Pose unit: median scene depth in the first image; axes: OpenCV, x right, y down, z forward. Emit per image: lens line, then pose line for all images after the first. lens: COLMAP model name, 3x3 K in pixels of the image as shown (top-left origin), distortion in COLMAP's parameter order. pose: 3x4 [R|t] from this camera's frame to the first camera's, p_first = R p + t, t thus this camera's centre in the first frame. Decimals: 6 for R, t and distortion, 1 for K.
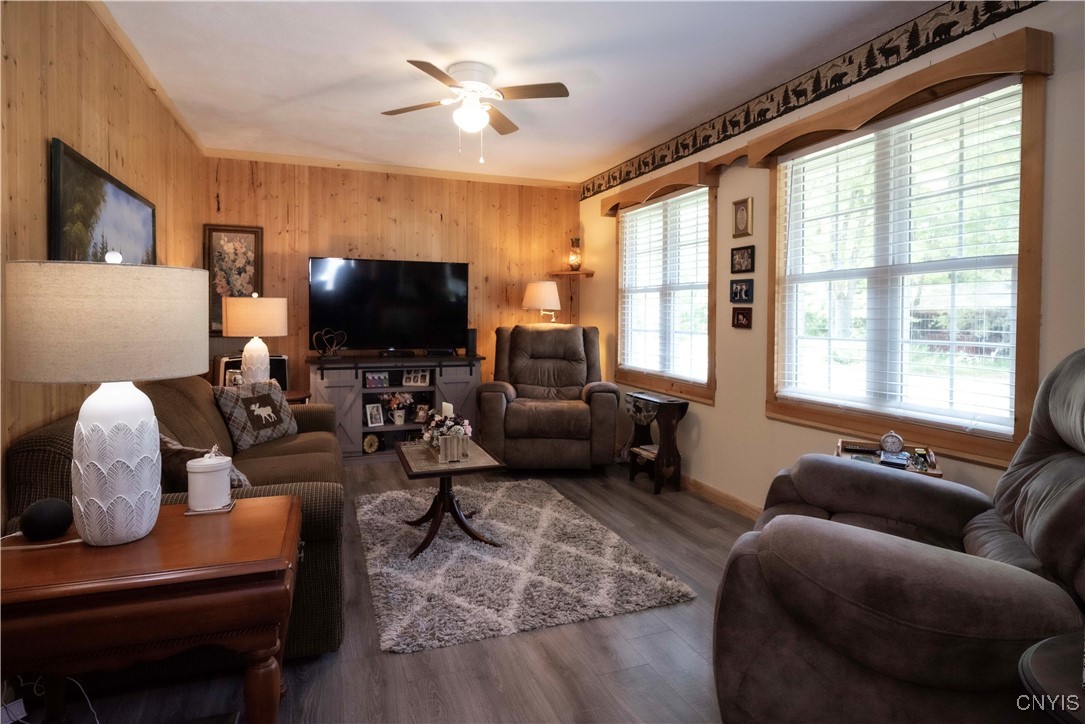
lens RADIAL K [[594.3, 0, 544.0], [0, 594.3, 337.4], [0, 0, 1]] dist [0.001592, 0.000139]
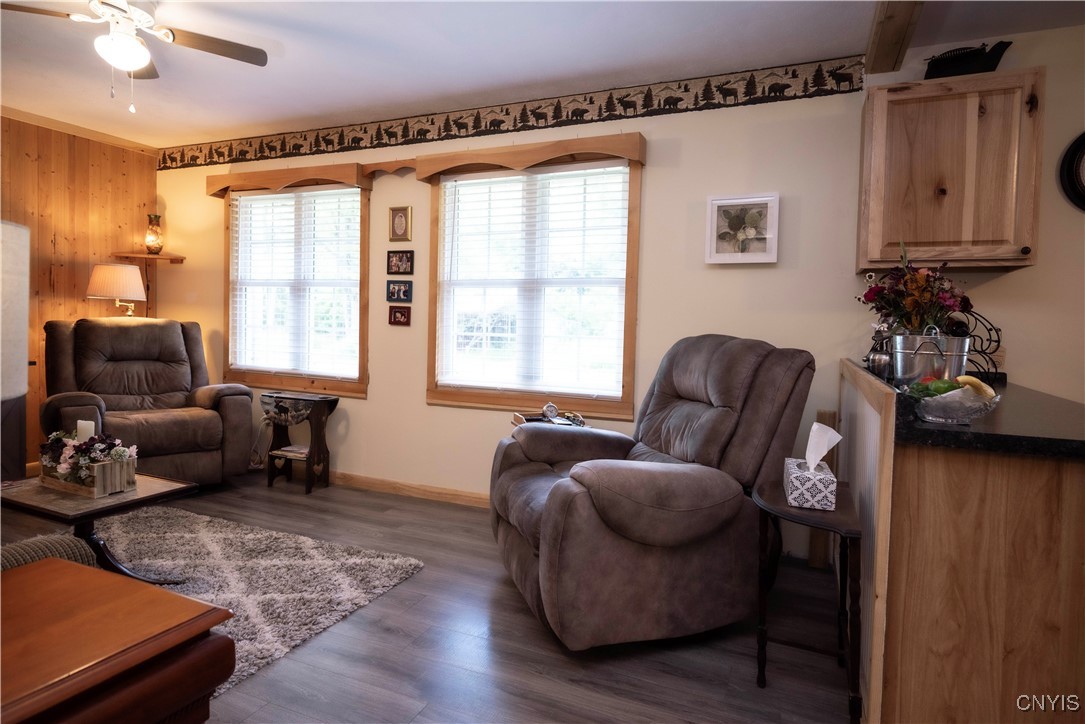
lens RADIAL K [[594.3, 0, 539.2], [0, 594.3, 355.3], [0, 0, 1]] dist [0.001592, 0.000139]
pose [[0.699675, -0.027873, 0.713917, -0.285656], [0.002965, 0.999343, 0.036110, 0.001056], [-0.714455, -0.023148, 0.699298, 0.053674]]
